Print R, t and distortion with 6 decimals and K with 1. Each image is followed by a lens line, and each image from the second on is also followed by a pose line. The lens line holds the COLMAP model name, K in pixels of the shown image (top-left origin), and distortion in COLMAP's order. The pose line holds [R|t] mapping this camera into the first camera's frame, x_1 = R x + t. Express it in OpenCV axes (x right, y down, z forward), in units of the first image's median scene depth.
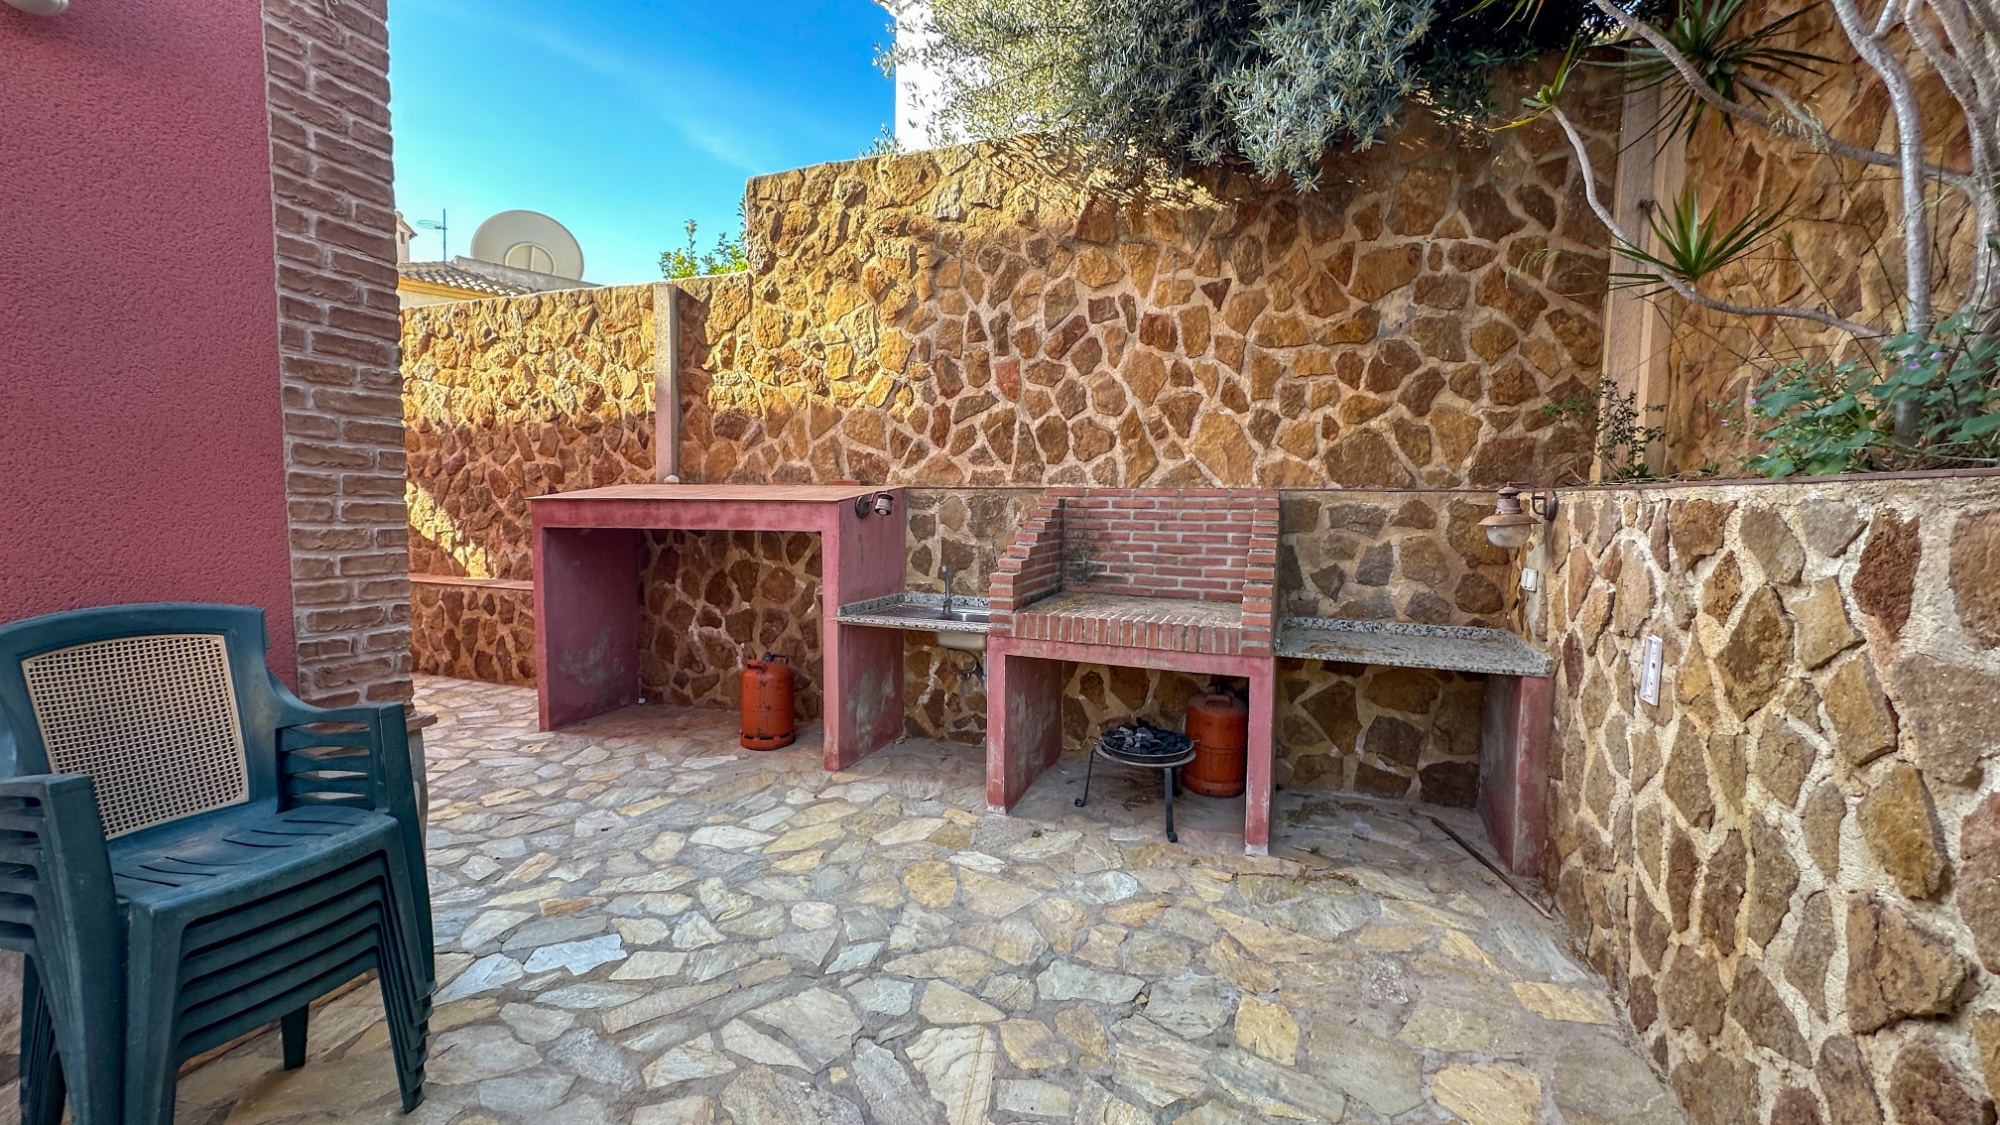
lens RADIAL K [[766.1, 0, 1014.2], [0, 766.1, 559.0], [0, 0, 1]] dist [-0.001809, -0.000022]
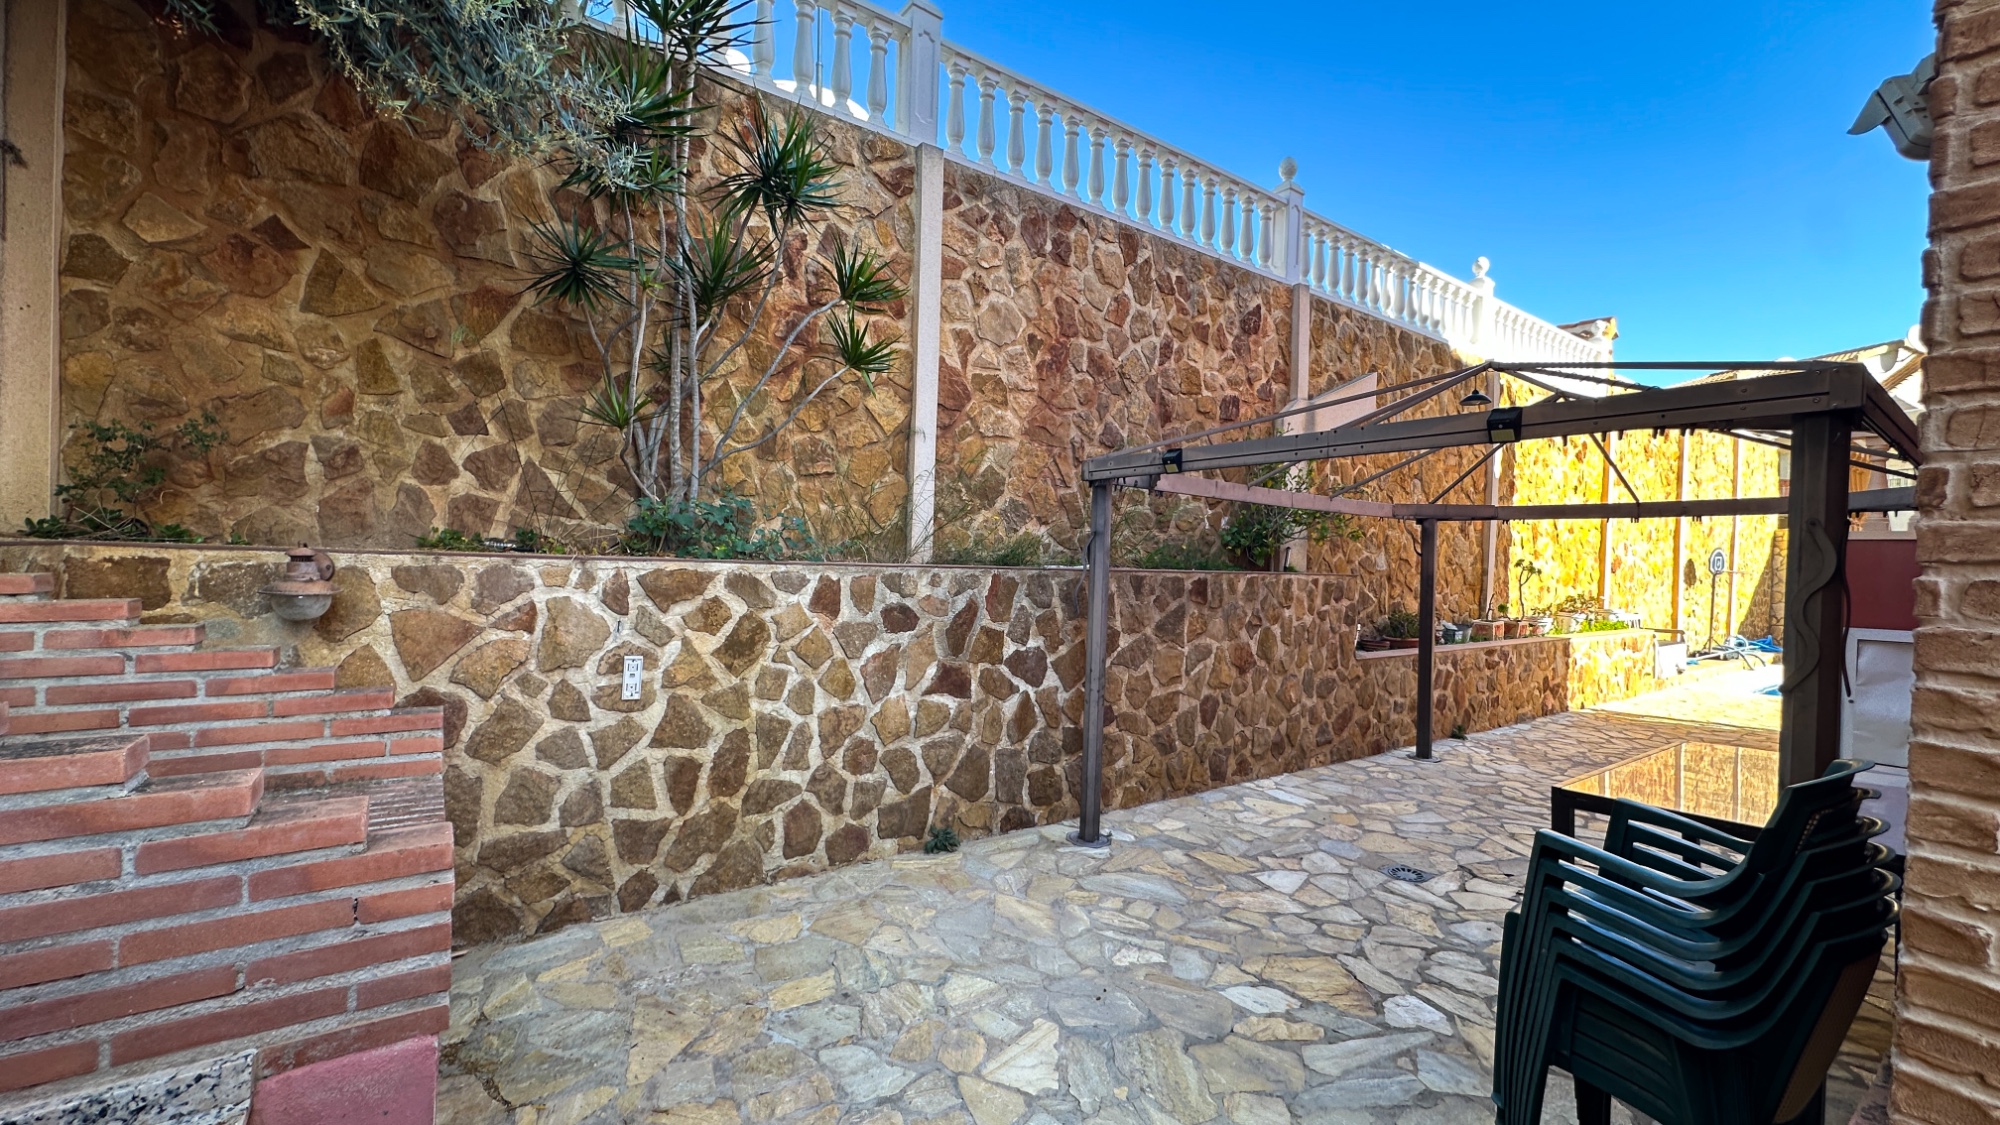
lens RADIAL K [[832.4, 0, 994.7], [0, 832.4, 561.2], [0, 0, 1]] dist [-0.001241, 0.000101]
pose [[-0.820798, -0.040292, 0.569795, -0.308489], [0.002713, 0.997223, 0.074424, -0.092652], [-0.571212, 0.062633, -0.818410, 0.847964]]
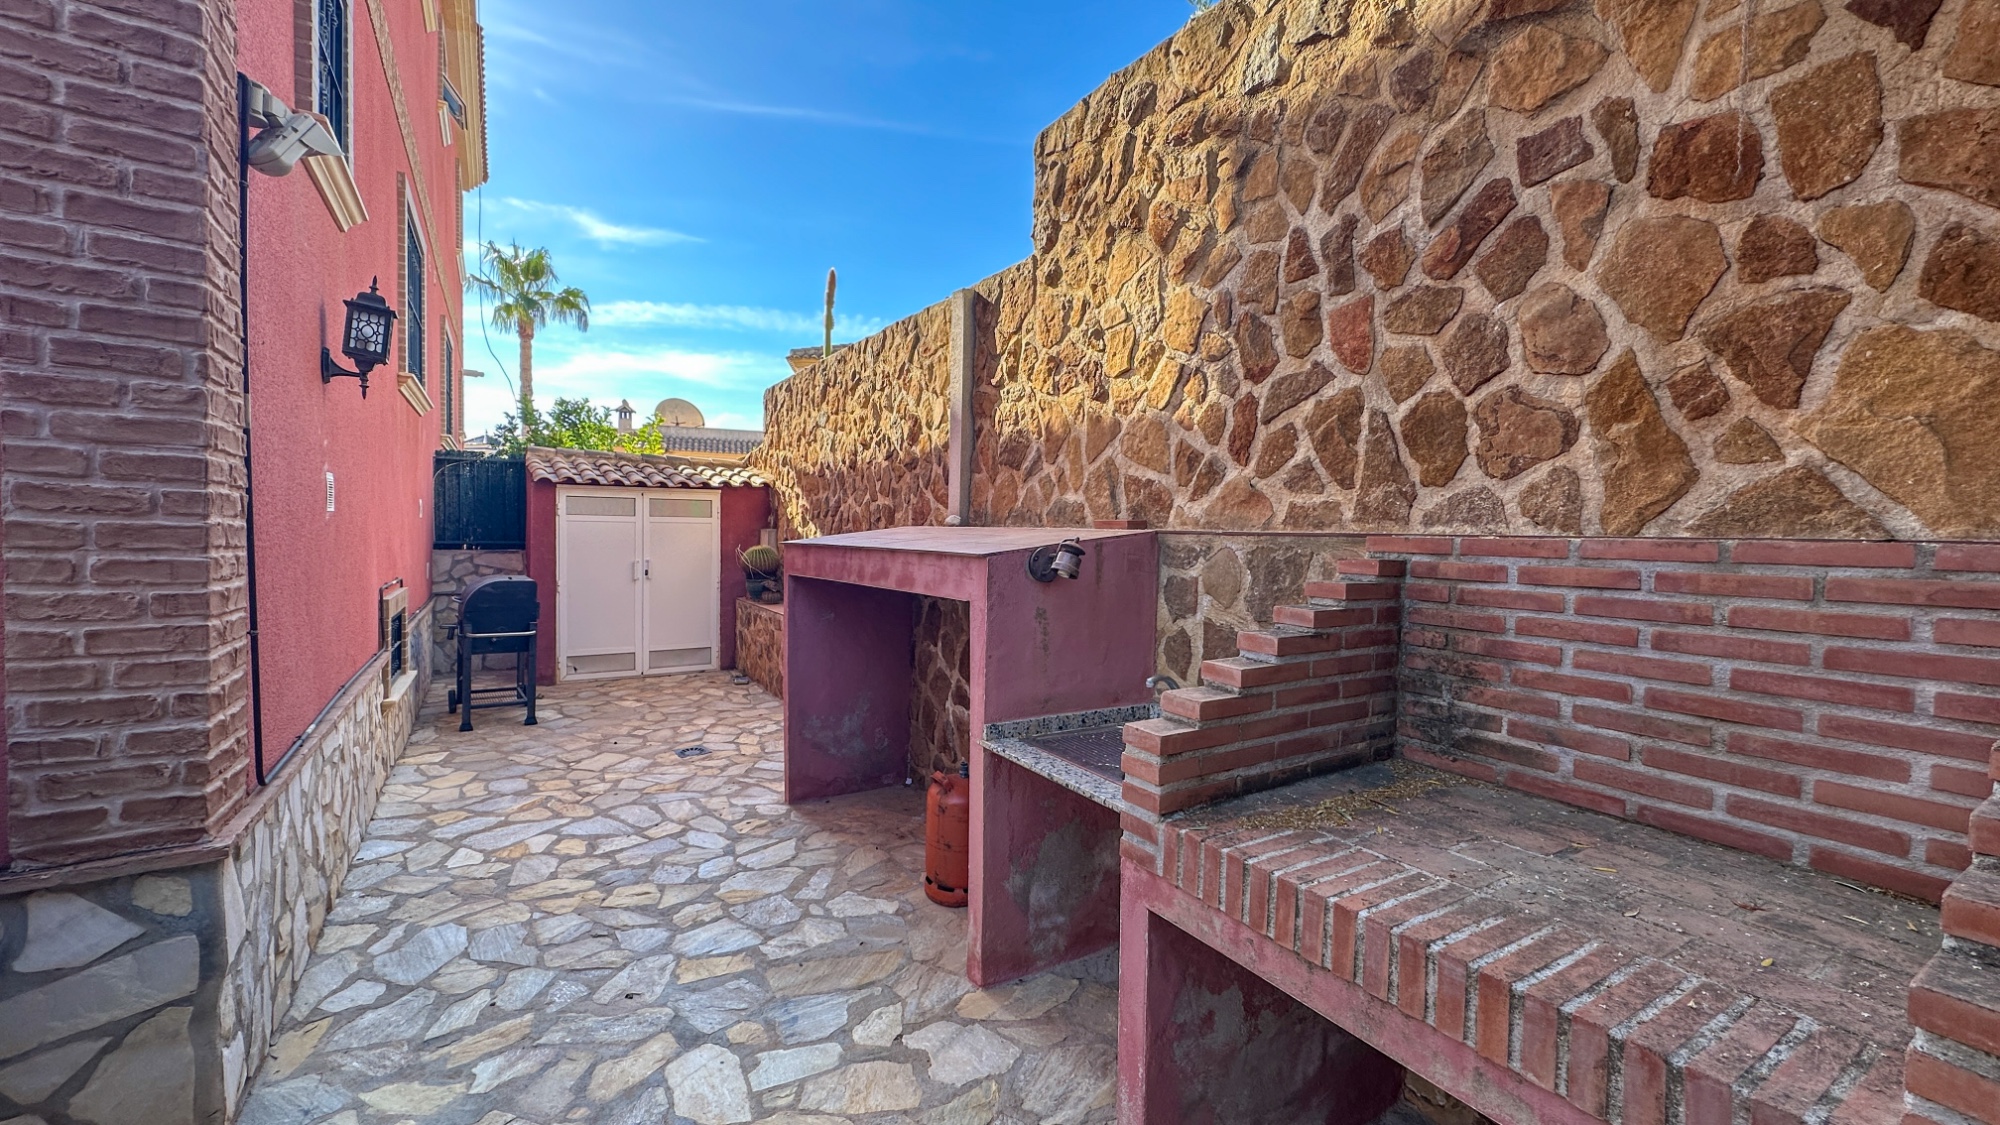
lens RADIAL K [[800.7, 0, 993.3], [0, 800.7, 559.6], [0, 0, 1]] dist [0.001055, 0.000130]
pose [[0.792404, 0.024069, -0.609521, 0.146233], [-0.054350, 0.998033, -0.031247, -0.044135], [0.607570, 0.057888, 0.792154, 0.414647]]
